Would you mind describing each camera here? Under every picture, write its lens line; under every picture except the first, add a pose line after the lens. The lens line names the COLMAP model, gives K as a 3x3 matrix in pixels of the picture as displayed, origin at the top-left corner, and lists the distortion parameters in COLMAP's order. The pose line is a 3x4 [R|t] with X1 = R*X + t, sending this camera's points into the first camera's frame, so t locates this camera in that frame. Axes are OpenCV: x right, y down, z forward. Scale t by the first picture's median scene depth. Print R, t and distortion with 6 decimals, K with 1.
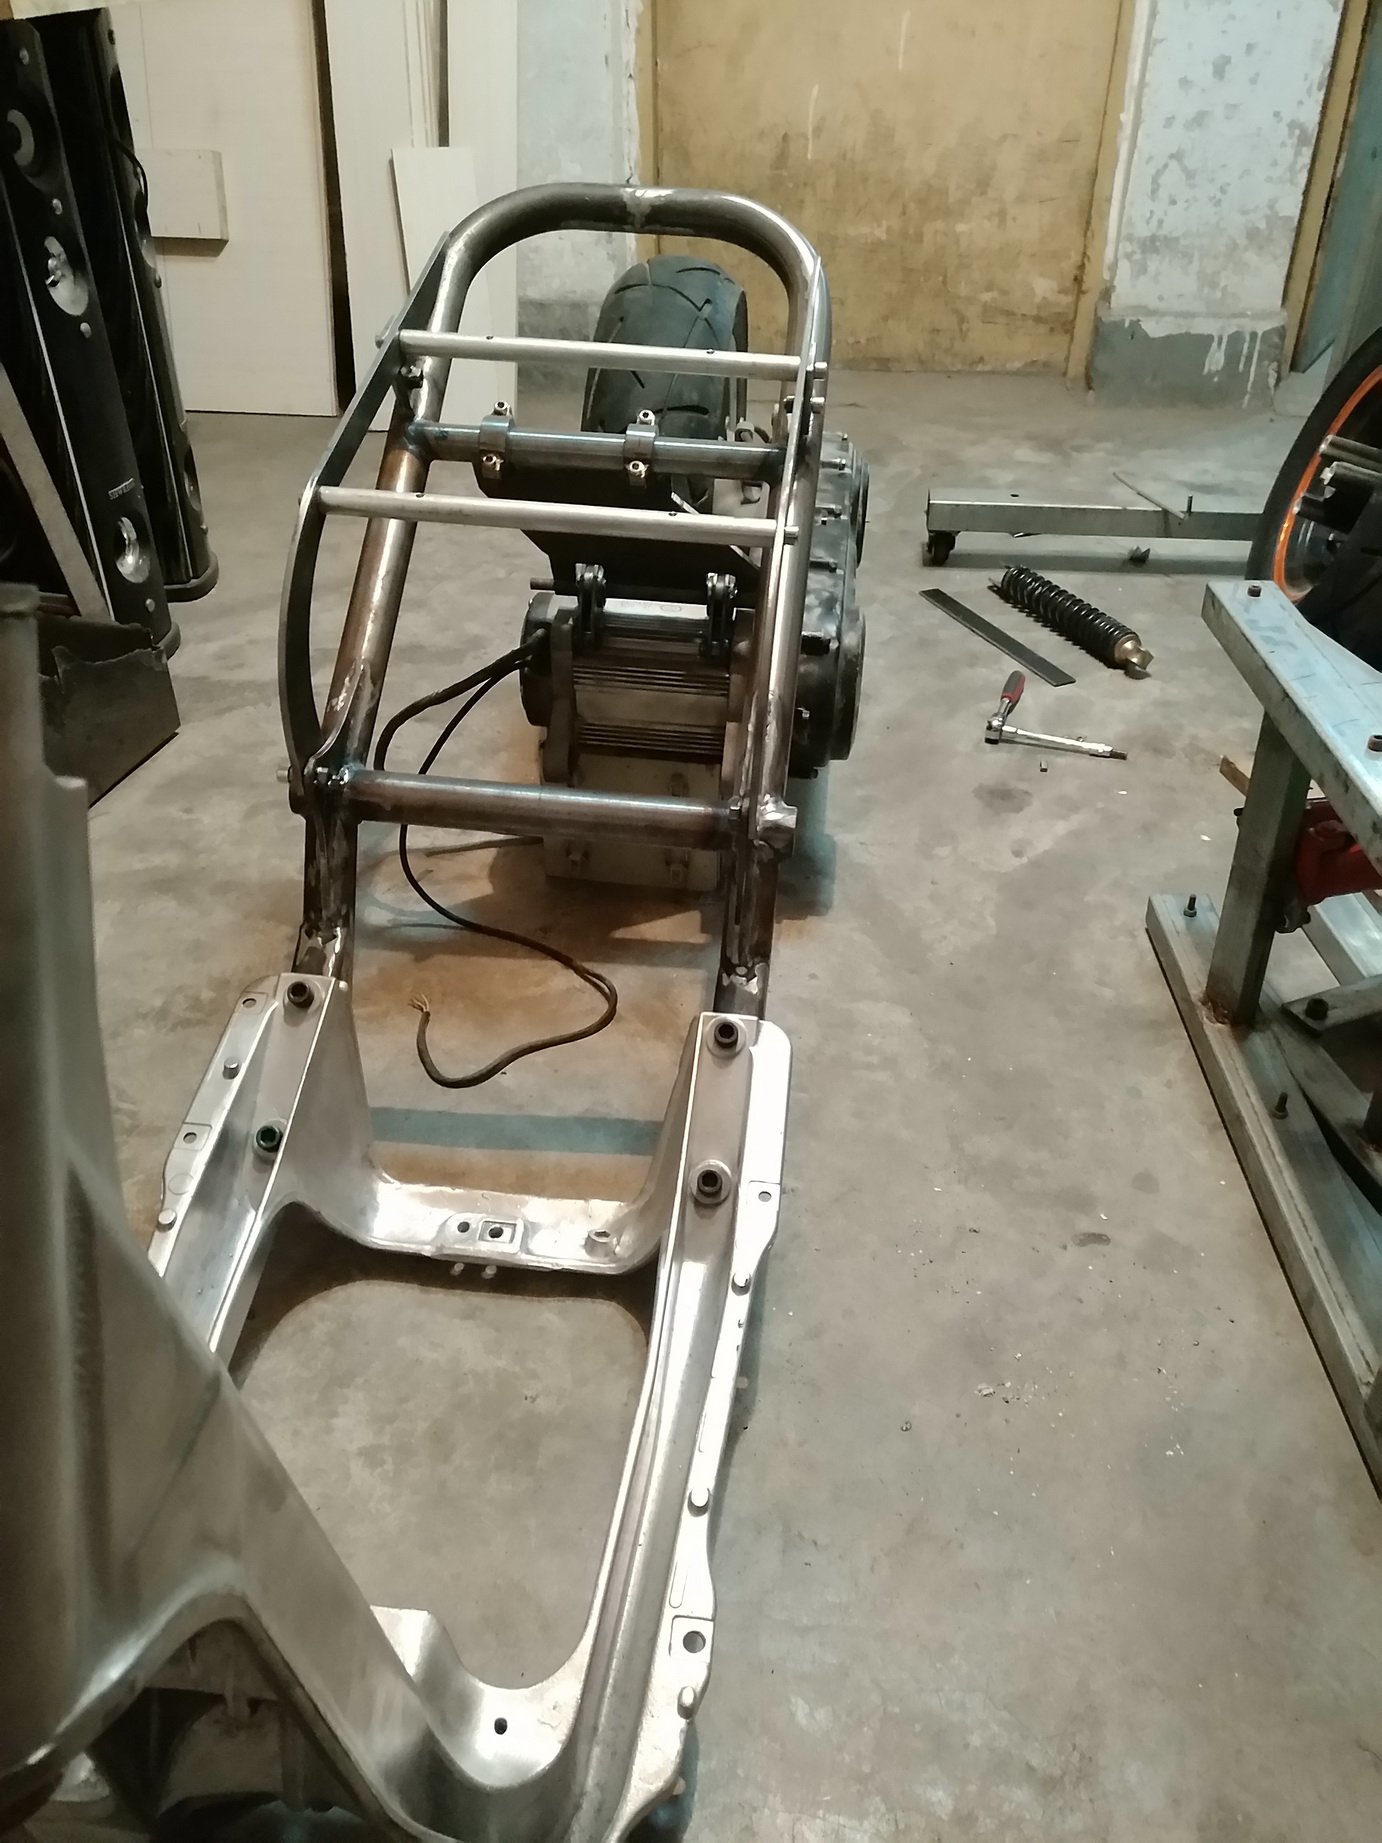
lens RADIAL K [[1448.1, 0, 691.0], [0, 1448.1, 921.5], [0, 0, 1]] dist [-0.001322, 0.004831]
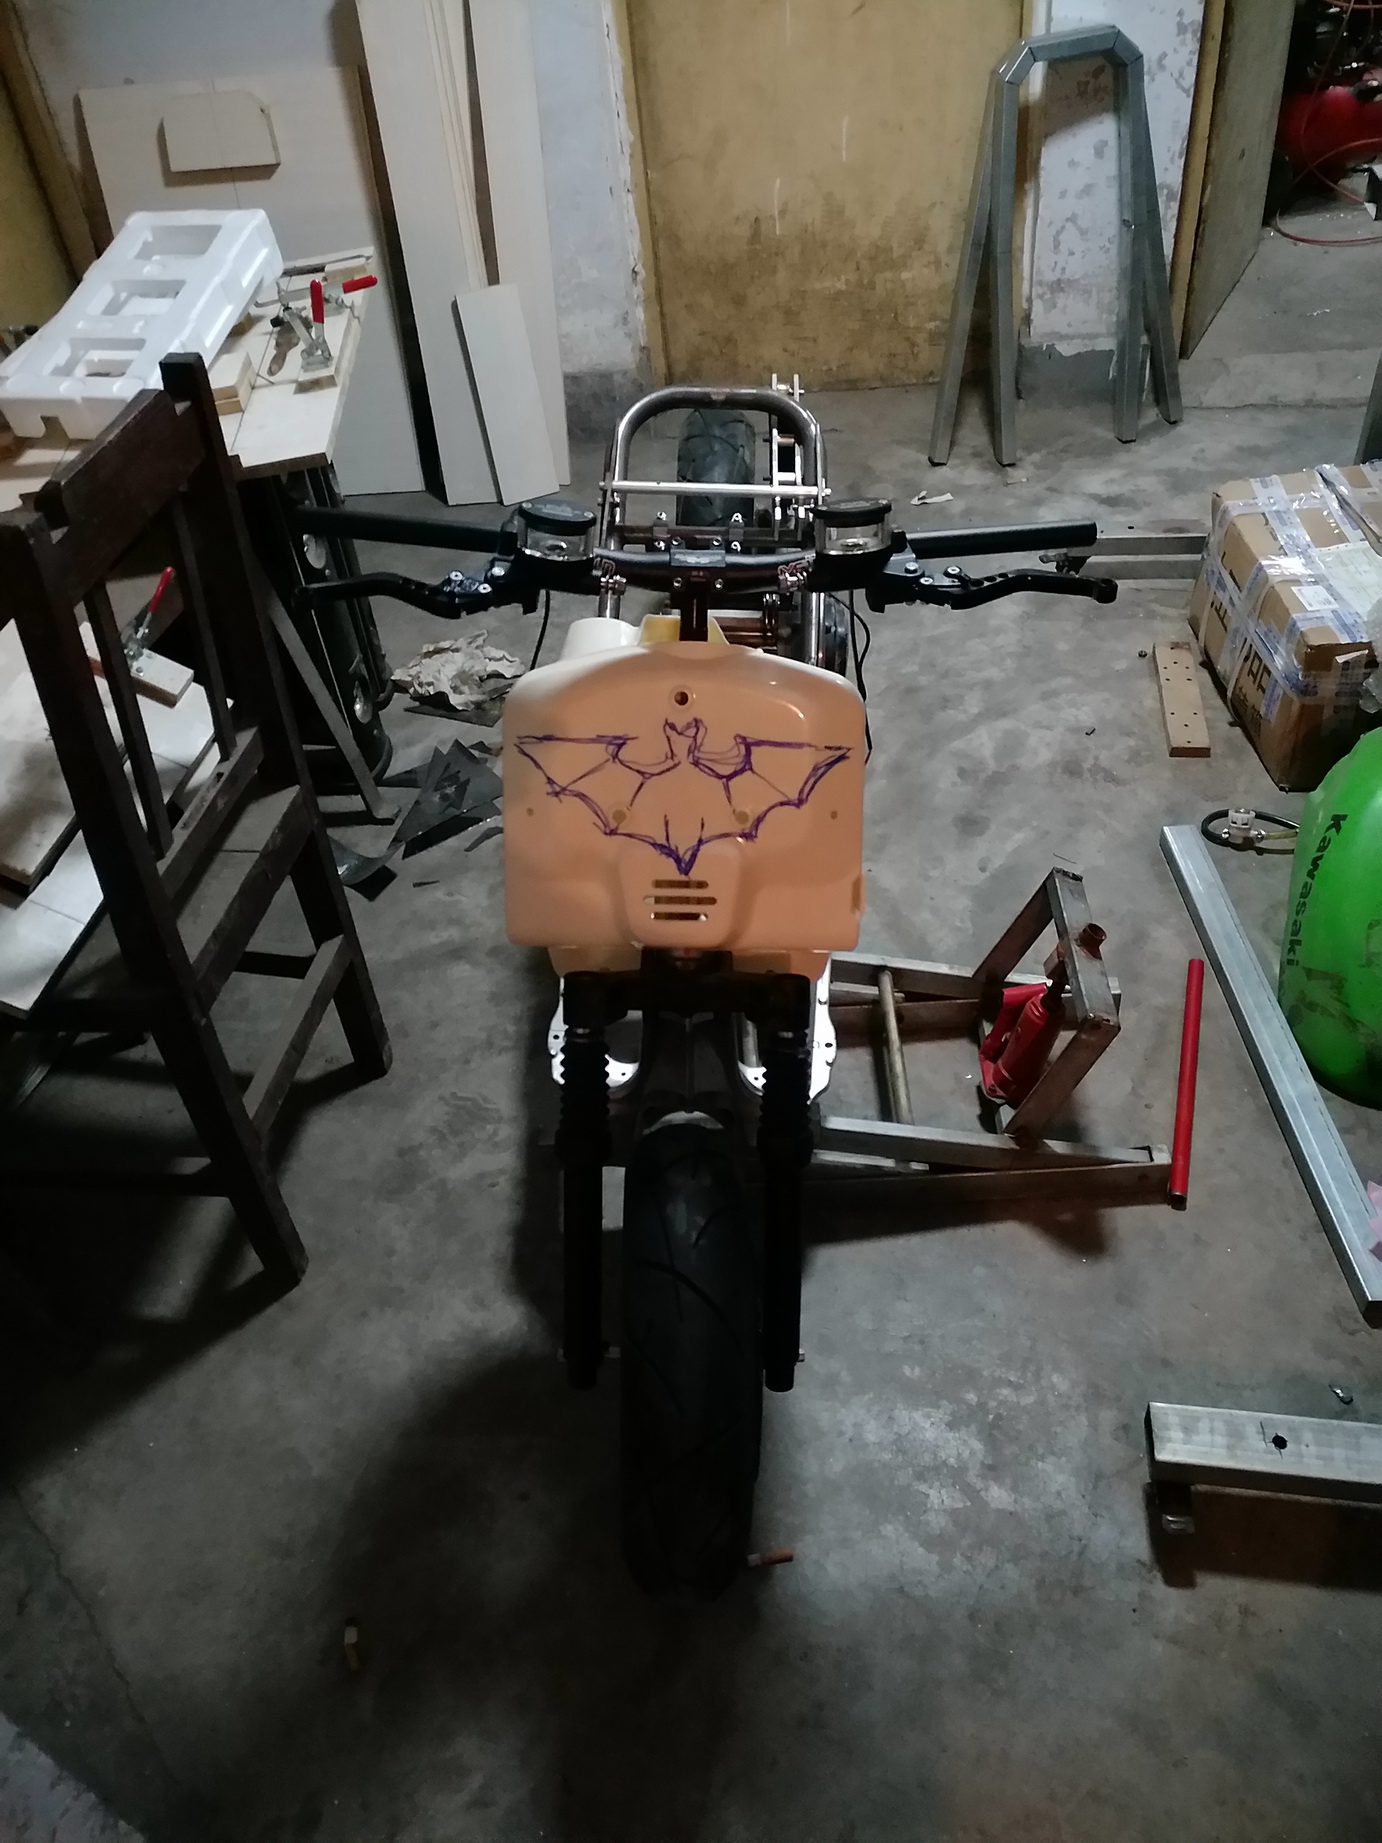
lens RADIAL K [[1417.6, 0, 691.0], [0, 1417.6, 921.5], [0, 0, 1]] dist [0.002447, 0.002985]
pose [[0.993292, -0.113958, -0.019601, -0.035685], [0.115570, 0.983934, 0.136083, -0.125849], [0.003779, -0.137435, 0.990504, -0.286601]]
